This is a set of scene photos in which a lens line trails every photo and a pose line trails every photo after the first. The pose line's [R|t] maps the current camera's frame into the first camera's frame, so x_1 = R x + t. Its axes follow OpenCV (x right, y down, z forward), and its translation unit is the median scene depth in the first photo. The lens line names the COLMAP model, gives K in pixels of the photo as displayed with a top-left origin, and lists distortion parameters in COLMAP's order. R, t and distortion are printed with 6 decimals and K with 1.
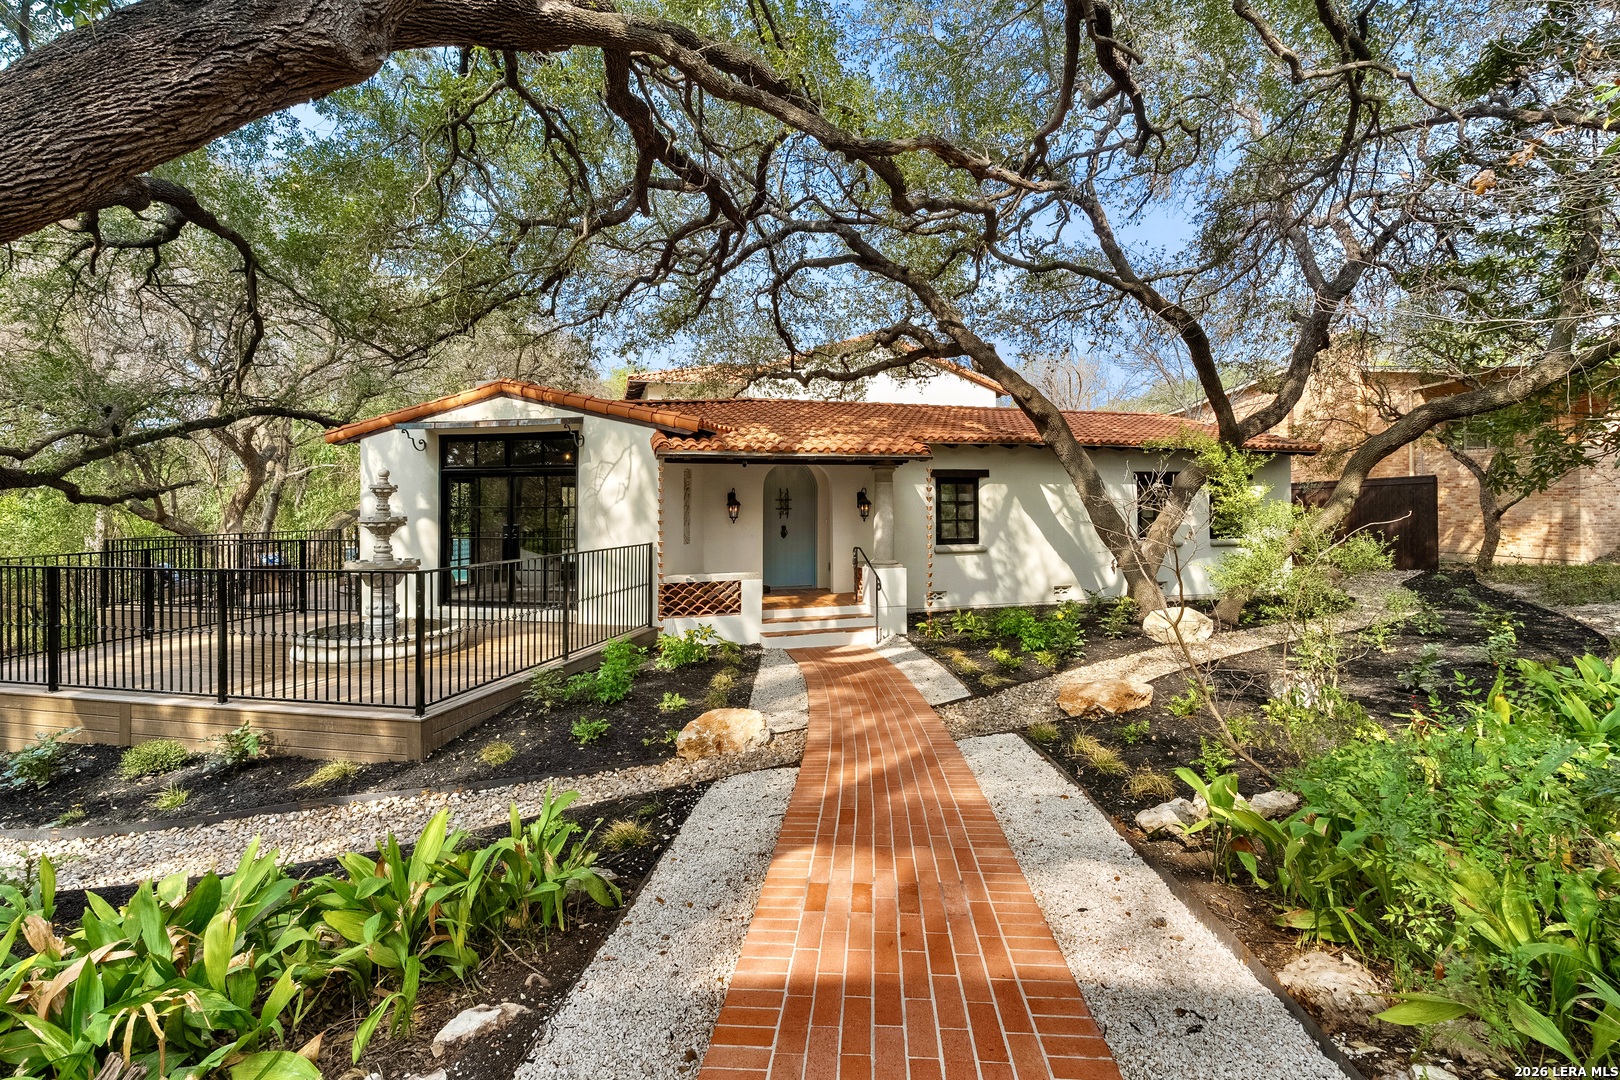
lens RADIAL K [[714.4, 0, 810.0], [0, 714.4, 540.0], [0, 0, 1]] dist [-0.001699, -0.000010]
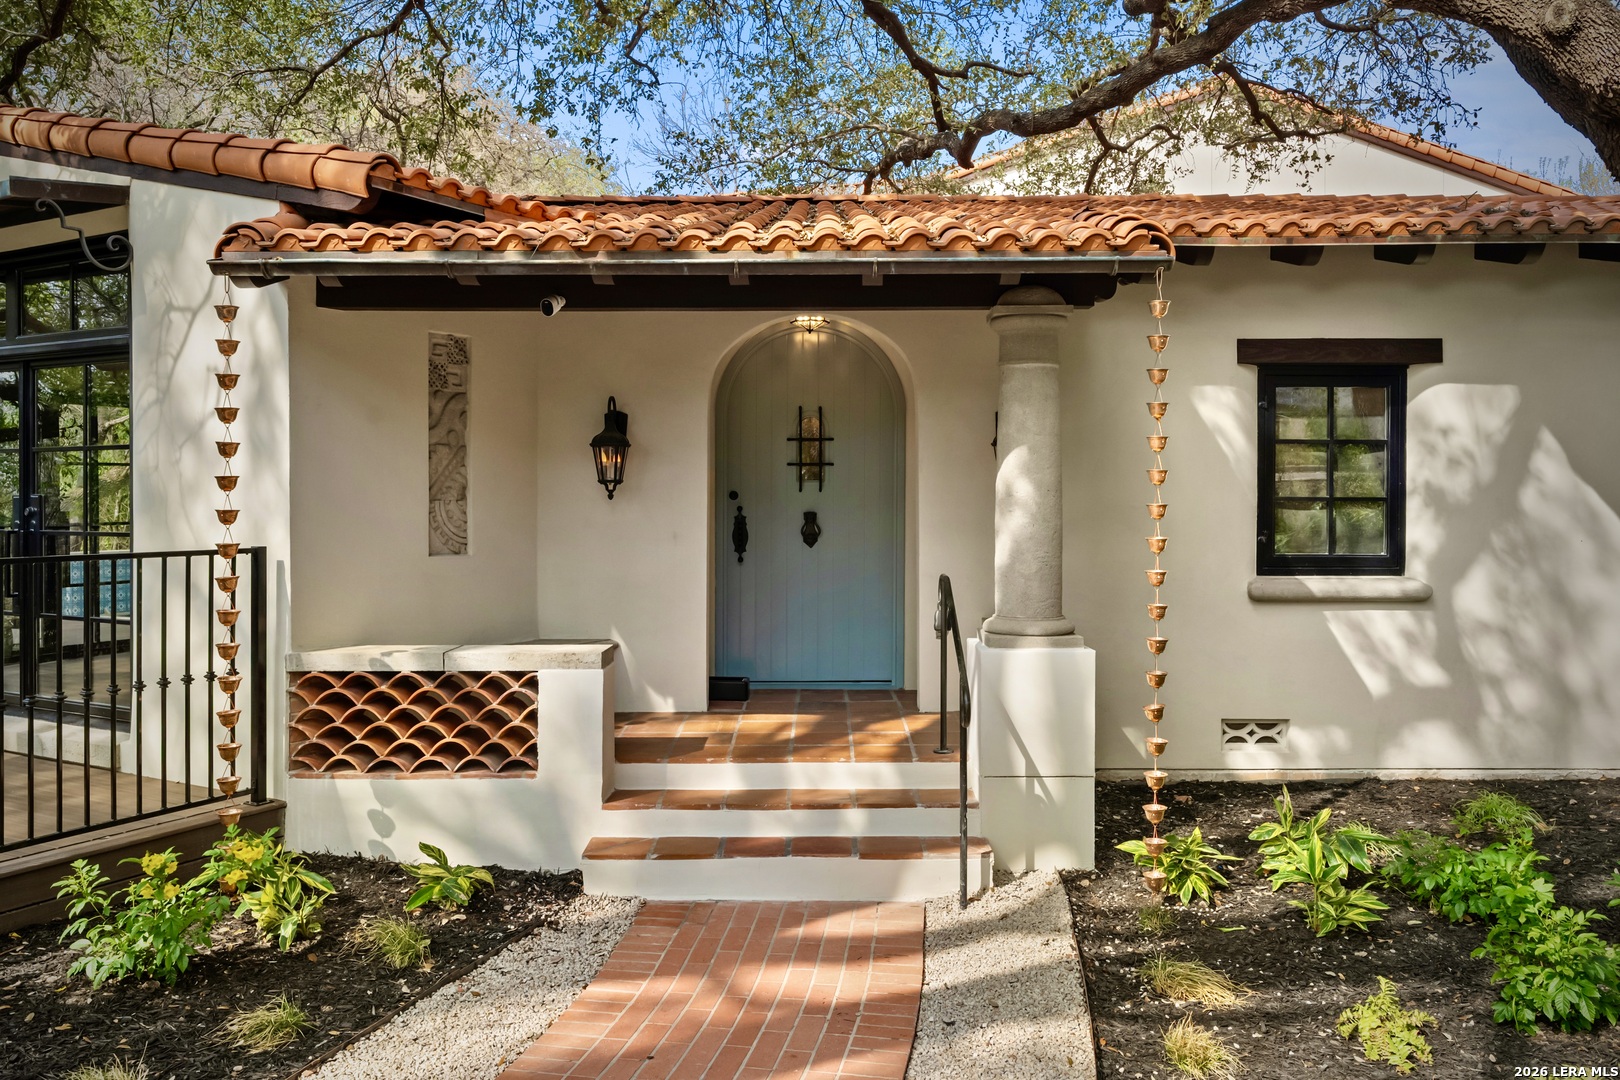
lens RADIAL K [[1315.3, 0, 810.0], [0, 1315.3, 540.0], [0, 0, 1]] dist [-0.077915, 0.000251]
pose [[0.960248, 0.015649, -0.278711, 0.159773], [-0.020717, 0.999669, -0.015250, 0.004549], [0.278380, 0.020418, 0.960254, 0.426358]]
